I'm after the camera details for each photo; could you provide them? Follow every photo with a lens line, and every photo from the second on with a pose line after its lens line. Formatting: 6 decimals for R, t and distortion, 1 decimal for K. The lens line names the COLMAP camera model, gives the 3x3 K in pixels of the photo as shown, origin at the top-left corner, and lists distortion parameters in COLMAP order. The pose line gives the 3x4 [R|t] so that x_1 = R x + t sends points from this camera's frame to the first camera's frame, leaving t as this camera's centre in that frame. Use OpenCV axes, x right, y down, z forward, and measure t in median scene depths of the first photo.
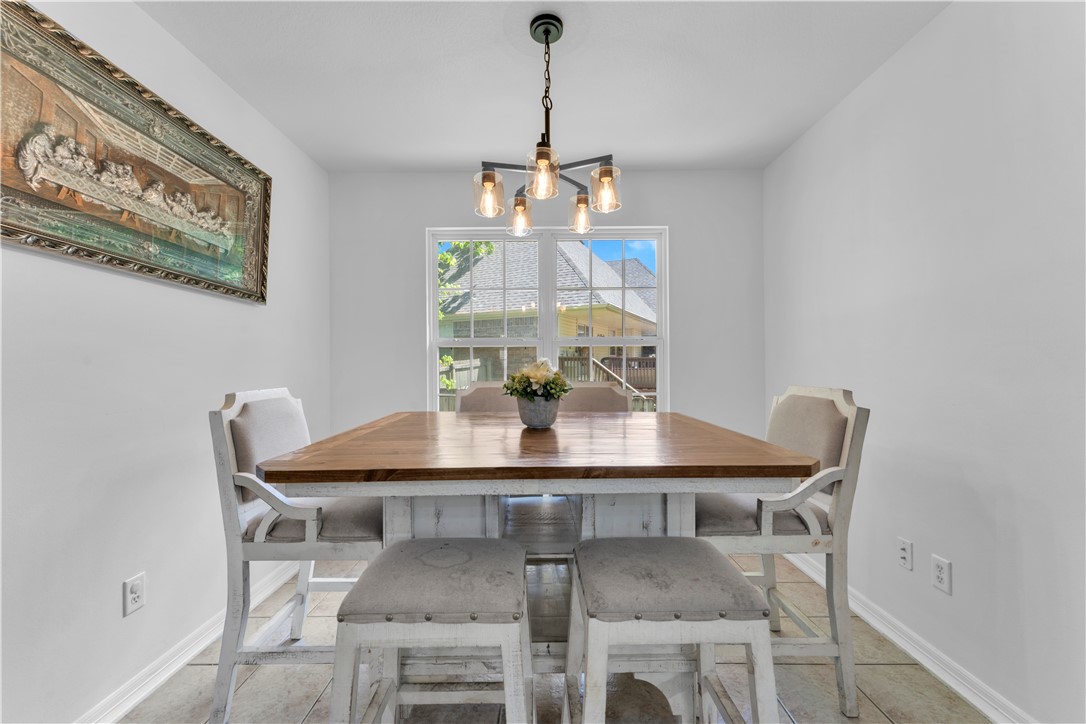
lens RADIAL K [[446.6, 0, 545.7], [0, 446.6, 359.6], [0, 0, 1]] dist [0.003655, -0.000014]
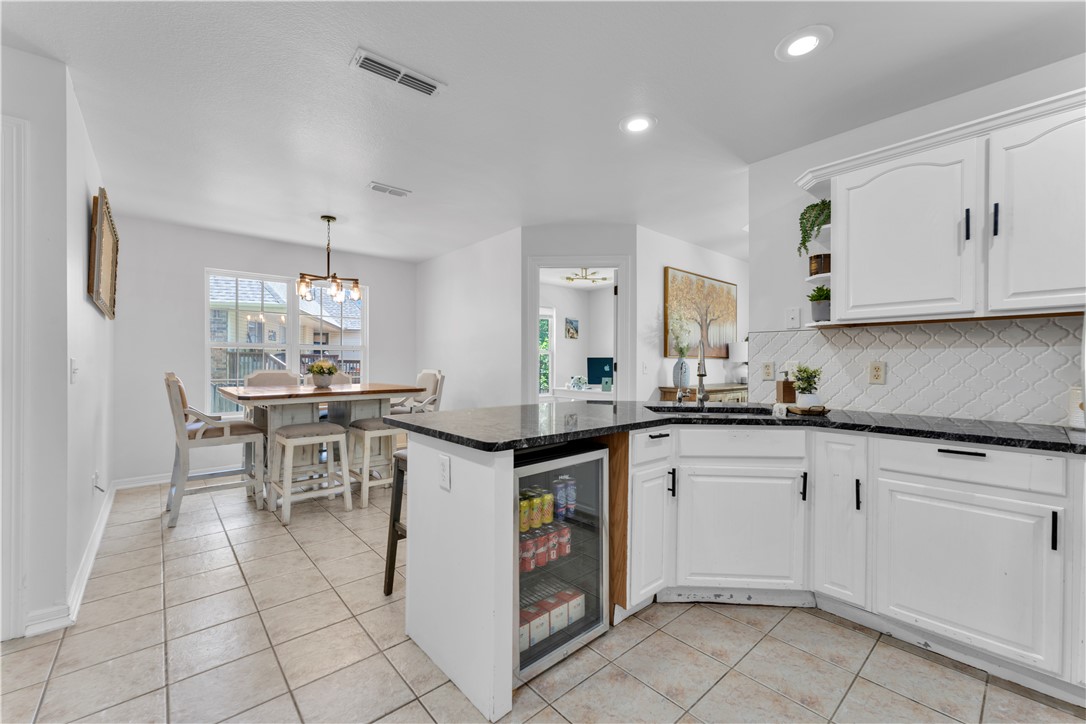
lens RADIAL K [[446.6, 0, 537.3], [0, 446.6, 356.2], [0, 0, 1]] dist [0.003655, -0.000014]
pose [[0.762612, 0.011150, 0.646760, -0.724596], [-0.022623, 0.999699, 0.009441, -0.062409], [-0.646460, -0.021832, 0.762635, -1.641420]]
